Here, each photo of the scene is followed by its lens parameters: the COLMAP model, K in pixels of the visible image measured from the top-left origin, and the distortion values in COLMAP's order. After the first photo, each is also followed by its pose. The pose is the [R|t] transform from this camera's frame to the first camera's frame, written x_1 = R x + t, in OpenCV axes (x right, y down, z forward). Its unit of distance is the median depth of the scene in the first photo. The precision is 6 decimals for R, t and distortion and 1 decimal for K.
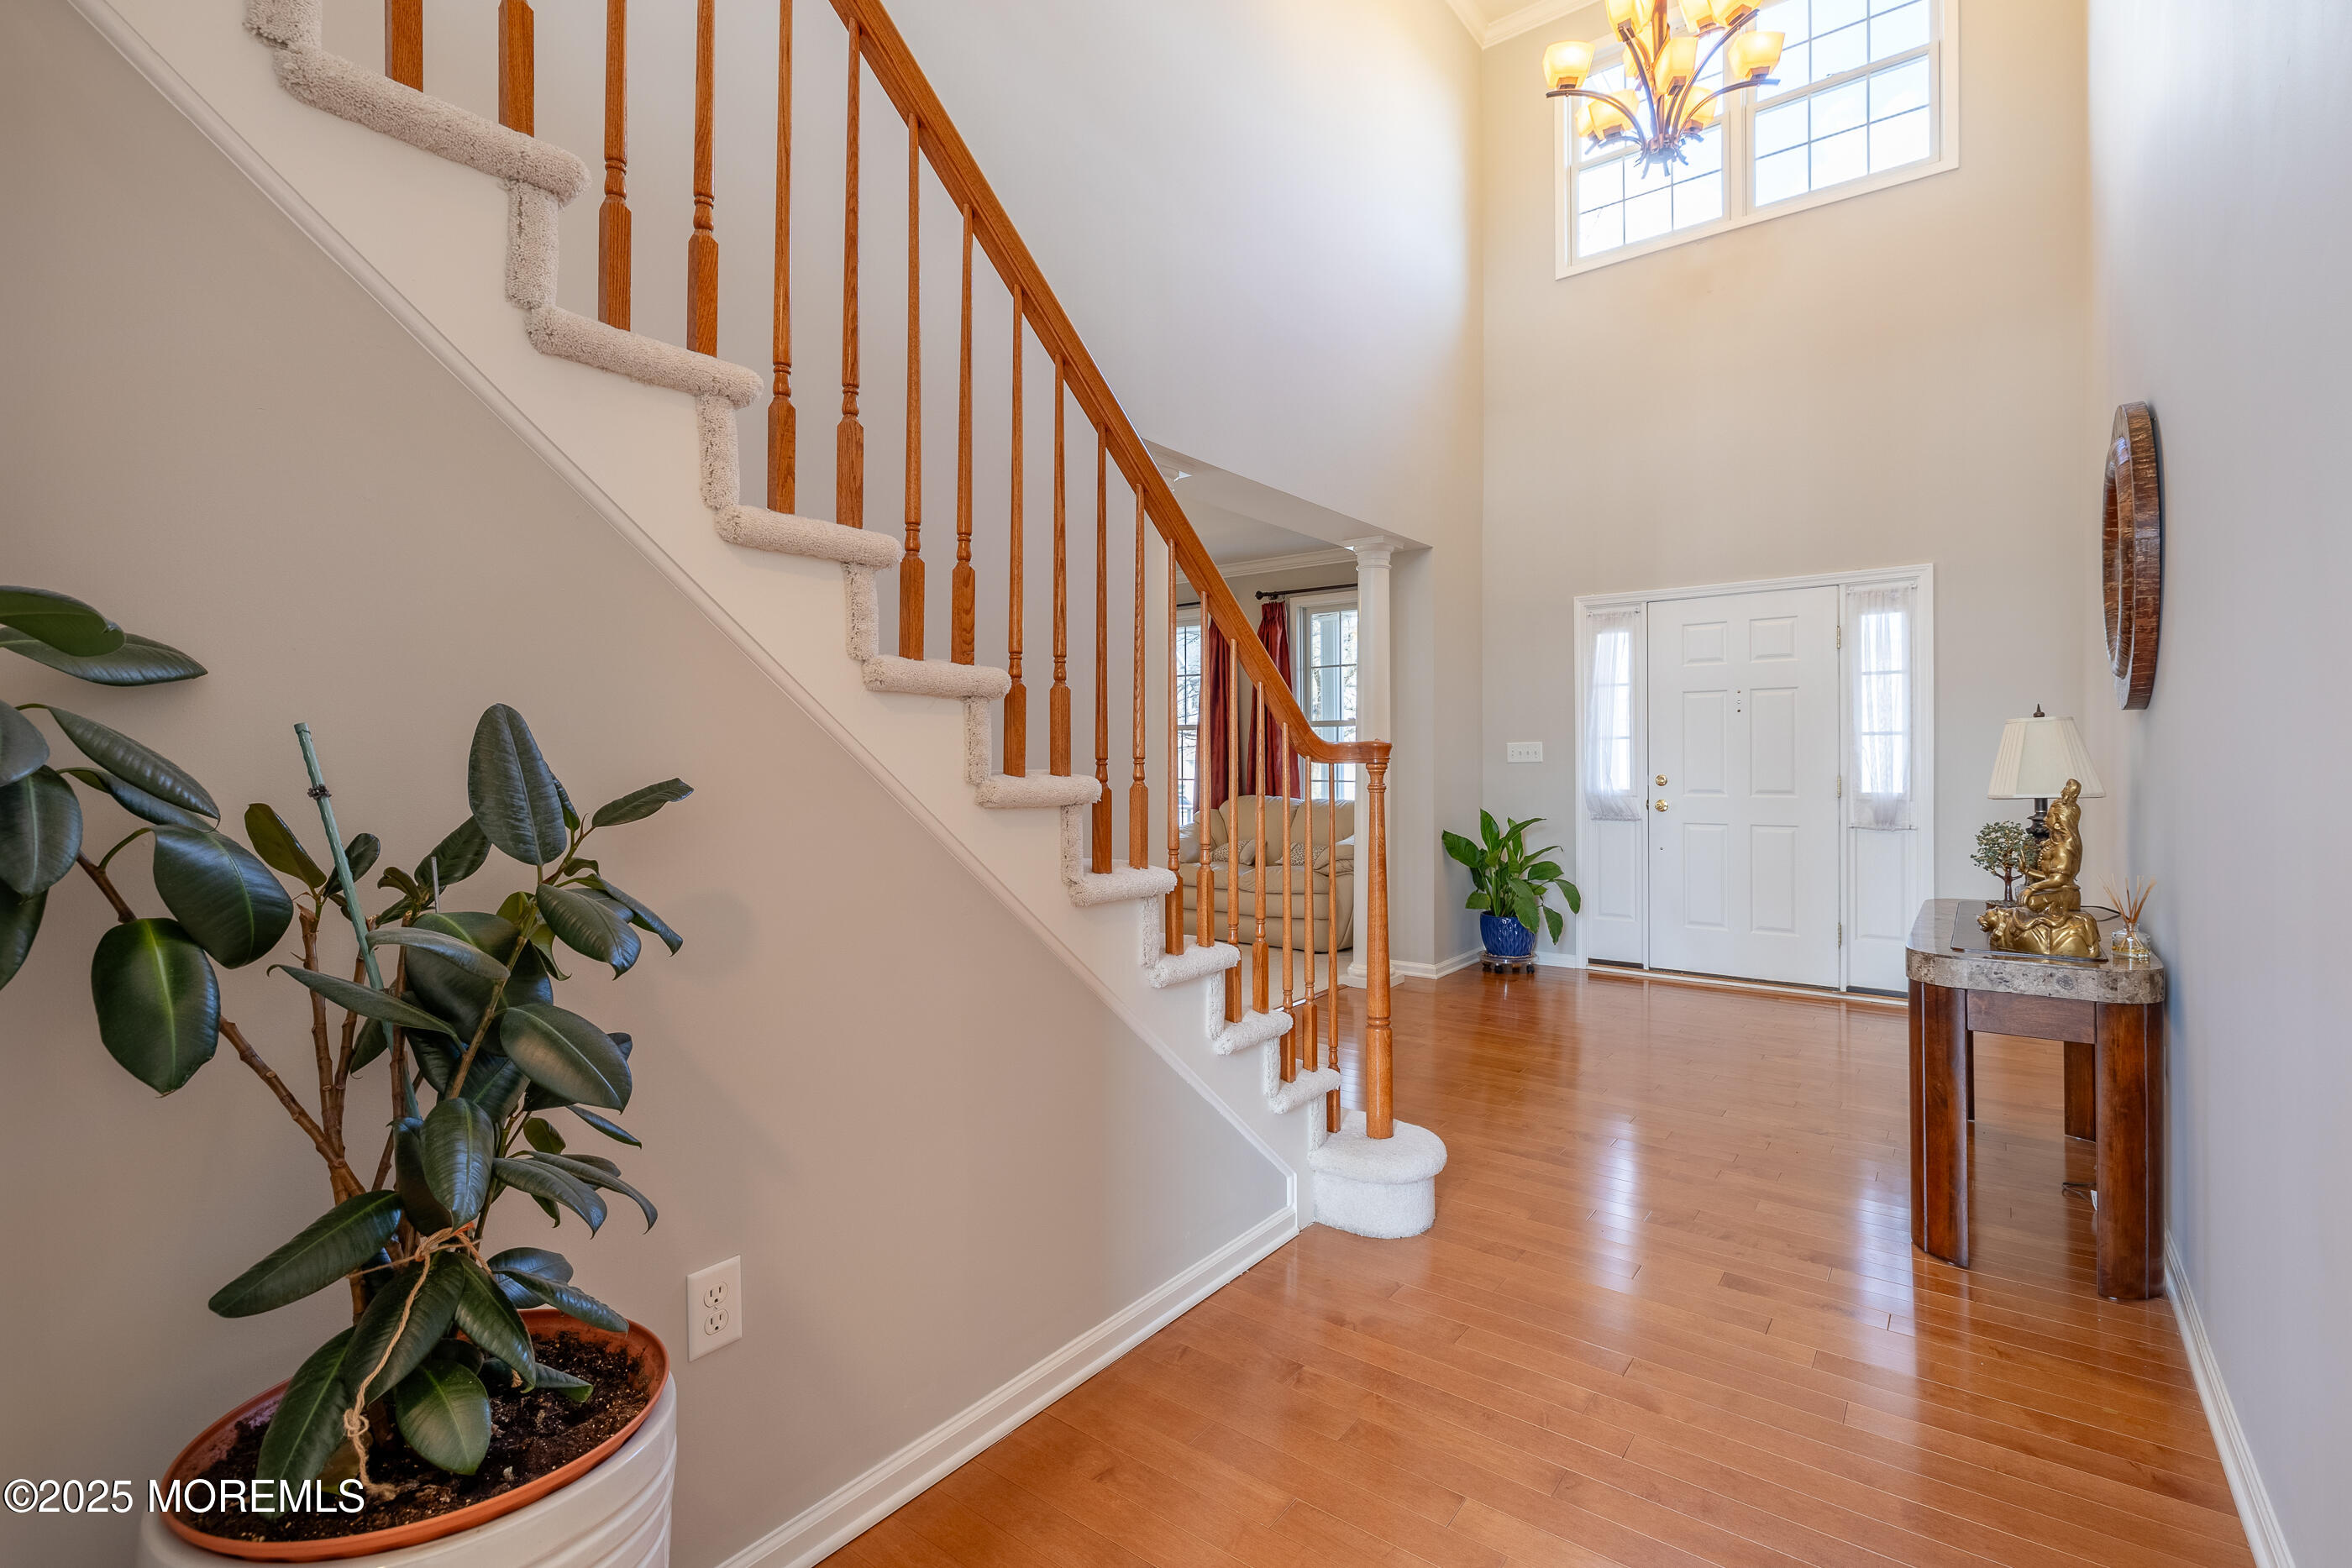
lens RADIAL K [[1078.2, 0, 1175.6], [0, 1078.2, 777.4], [0, 0, 1]] dist [0.000945, -0.000350]
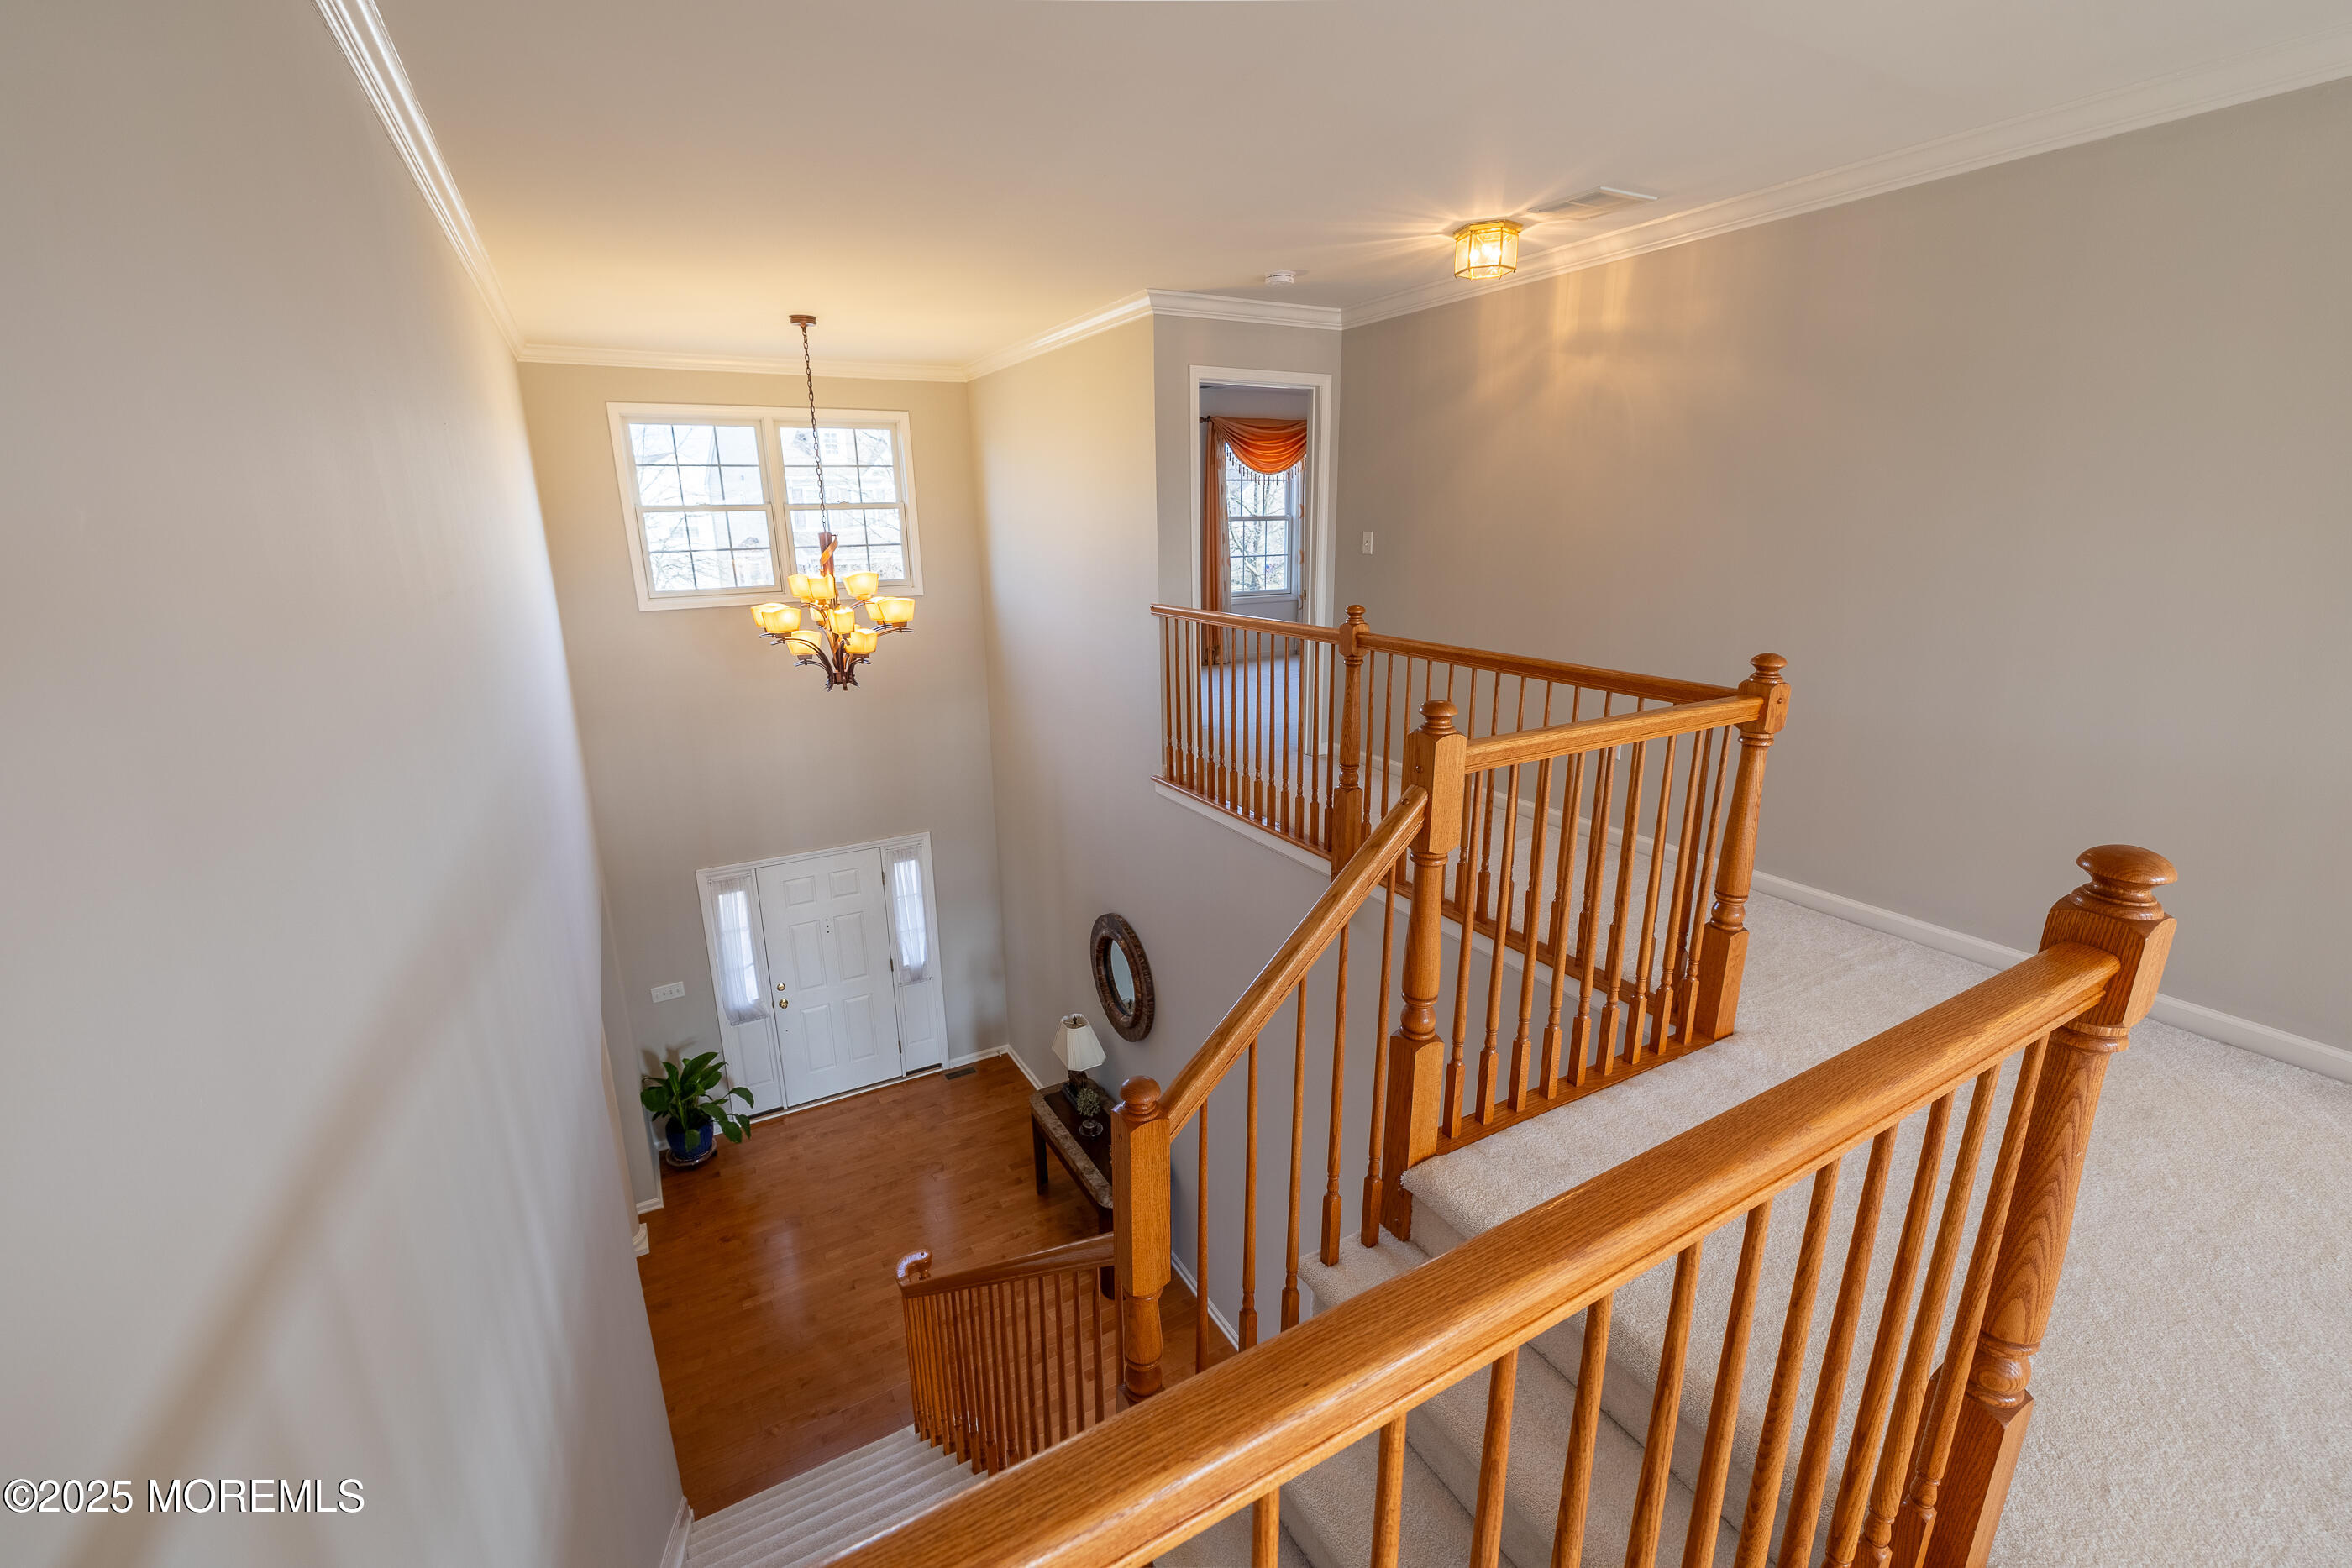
lens RADIAL K [[975.0, 0, 1167.8], [0, 975.0, 787.0], [0, 0, 1]] dist [0.000341, -0.000228]
pose [[0.395918, -0.257797, 0.881357, -0.390608], [0.014388, 0.961408, 0.274749, -0.579770], [-0.918173, -0.096097, 0.384348, 0.085015]]
